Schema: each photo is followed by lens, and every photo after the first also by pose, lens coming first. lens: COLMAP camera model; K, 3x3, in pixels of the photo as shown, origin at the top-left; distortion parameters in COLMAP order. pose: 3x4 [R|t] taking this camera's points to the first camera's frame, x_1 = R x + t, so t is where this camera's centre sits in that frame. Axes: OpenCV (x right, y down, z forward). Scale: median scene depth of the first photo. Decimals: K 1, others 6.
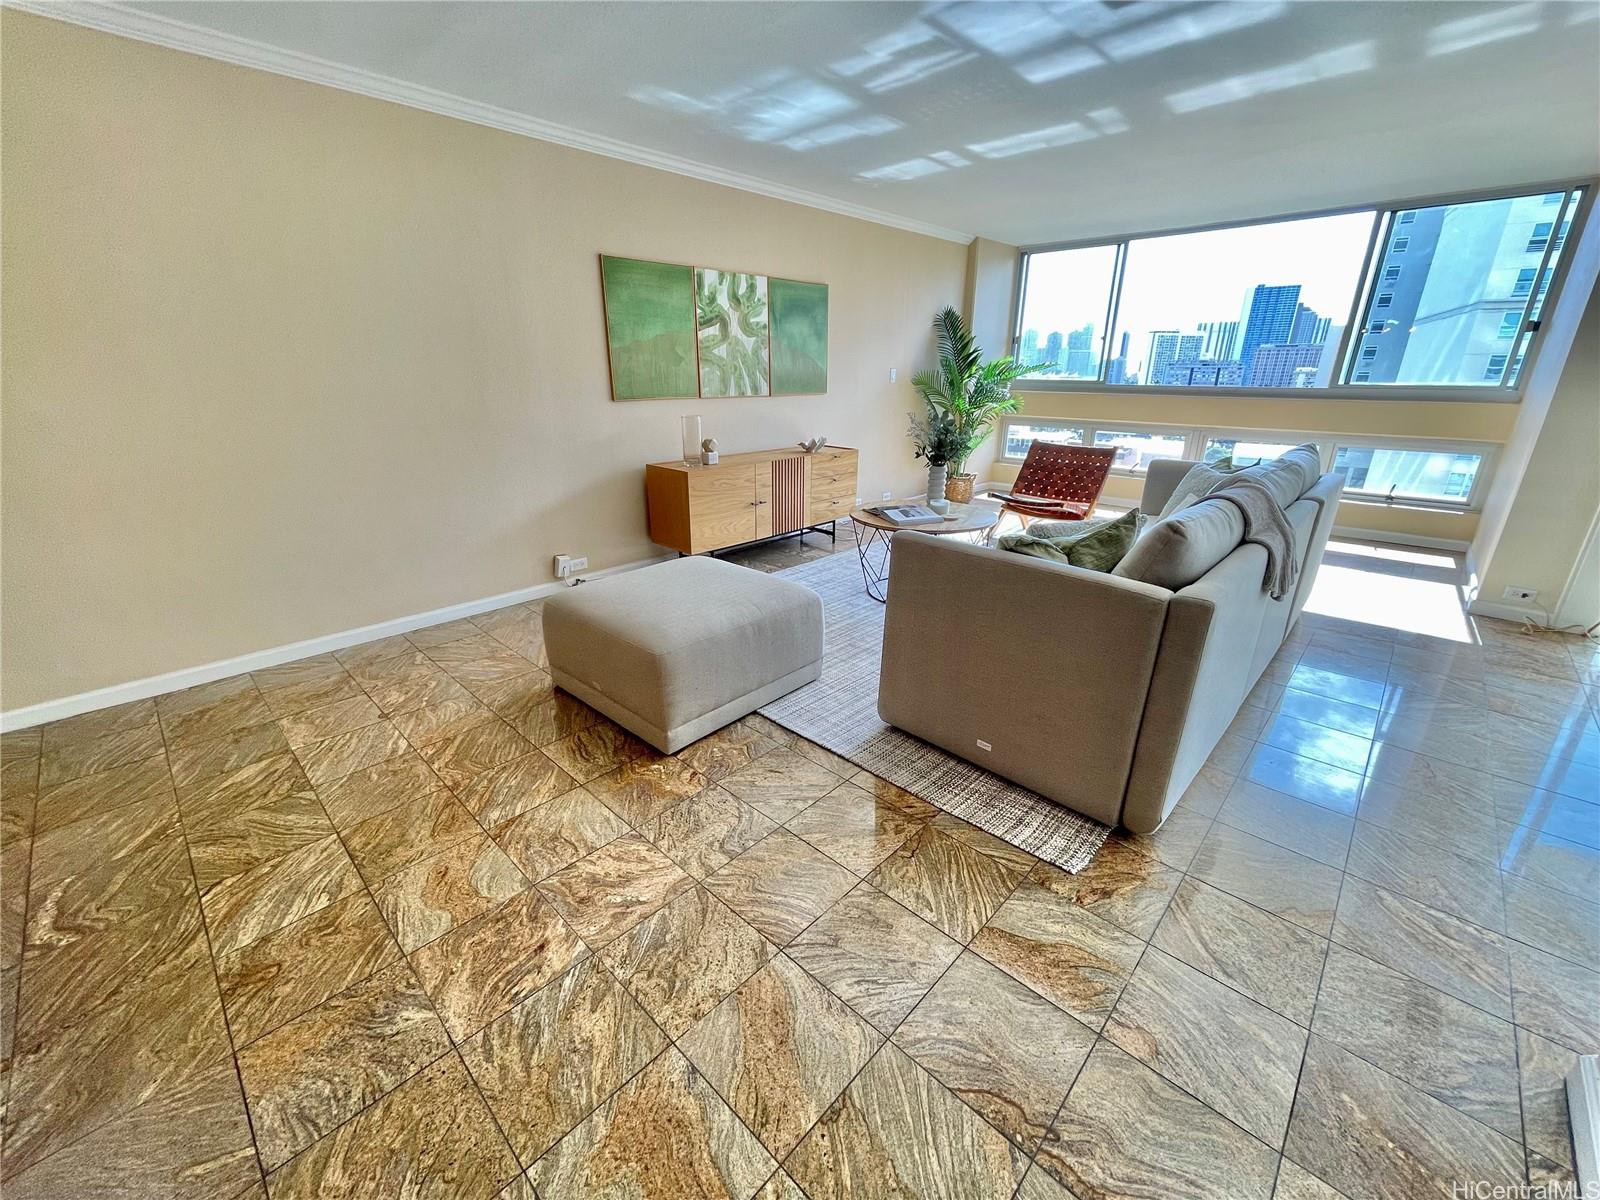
lens RADIAL K [[647.2, 0, 800.2], [0, 647.2, 600.7], [0, 0, 1]] dist [0.000125, 0.000191]
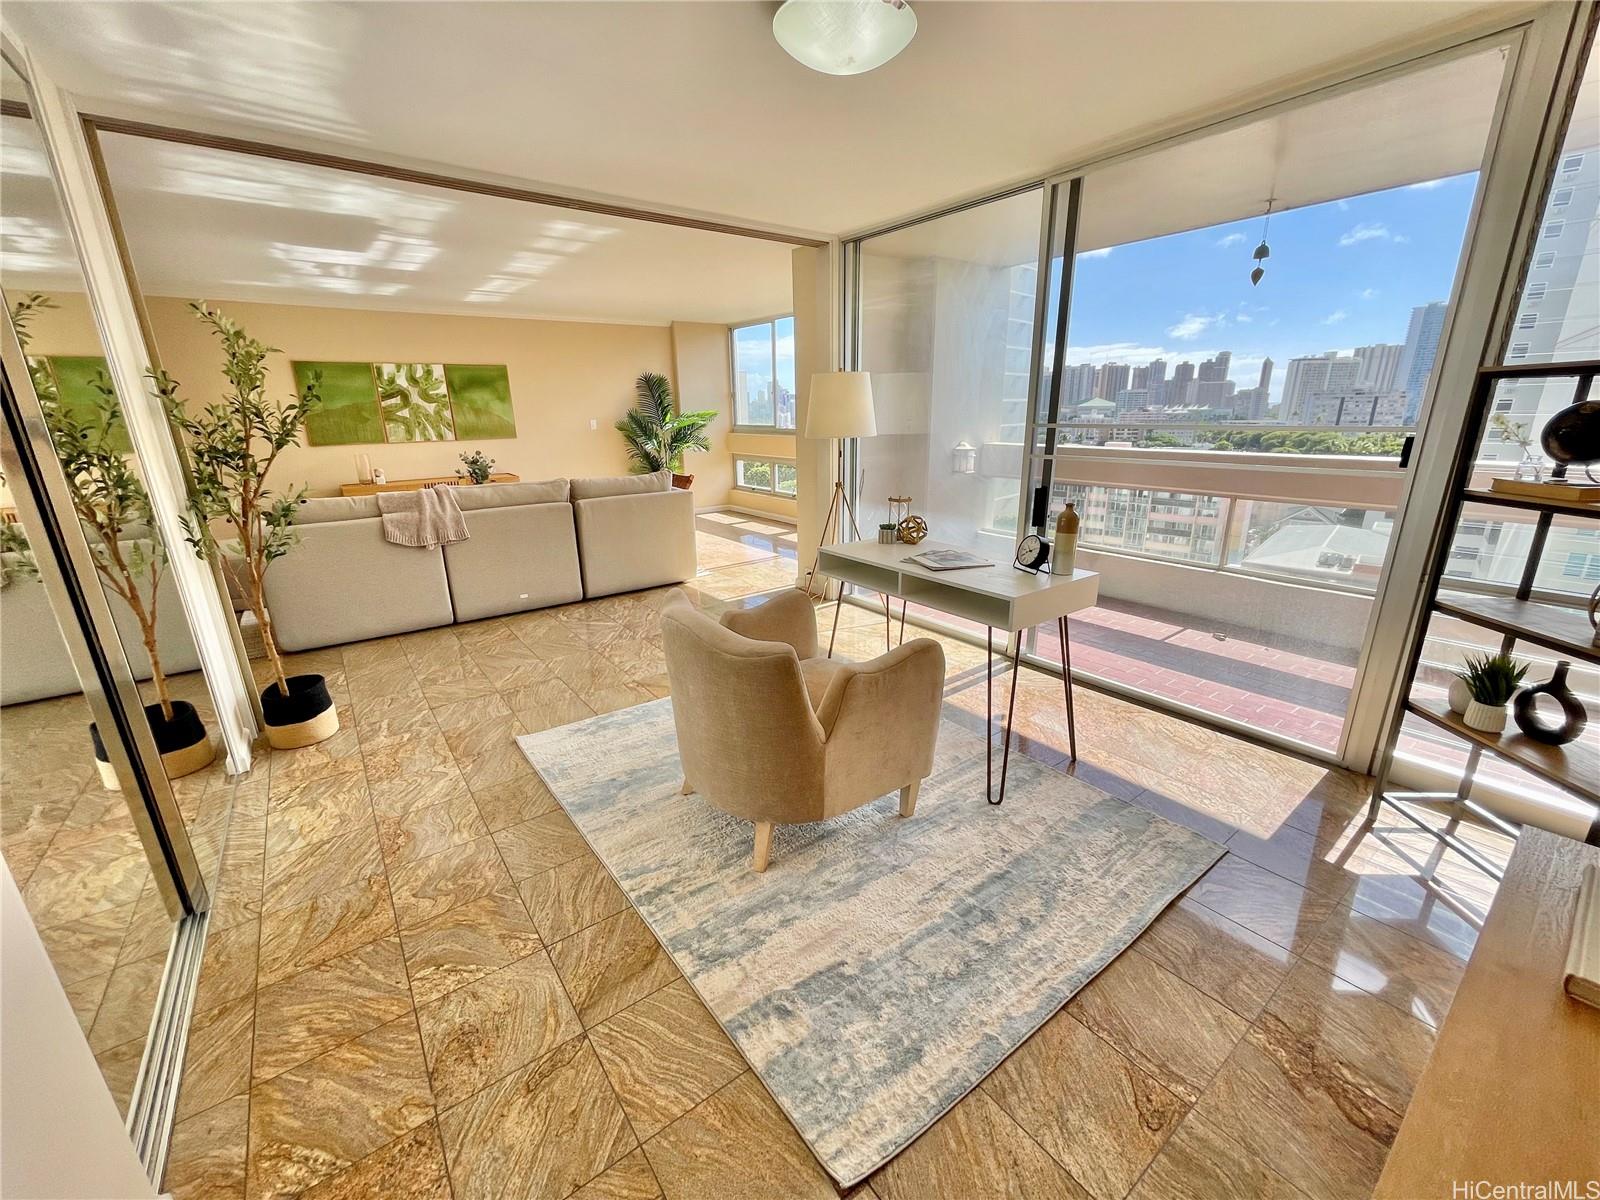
lens RADIAL K [[647.2, 0, 801.6], [0, 647.2, 615.4], [0, 0, 1]] dist [0.000125, 0.000191]
pose [[0.985665, 0.038990, -0.164147, 1.049378], [-0.043828, 0.998702, -0.025955, 0.098110], [0.162922, 0.032777, 0.986094, -0.357218]]
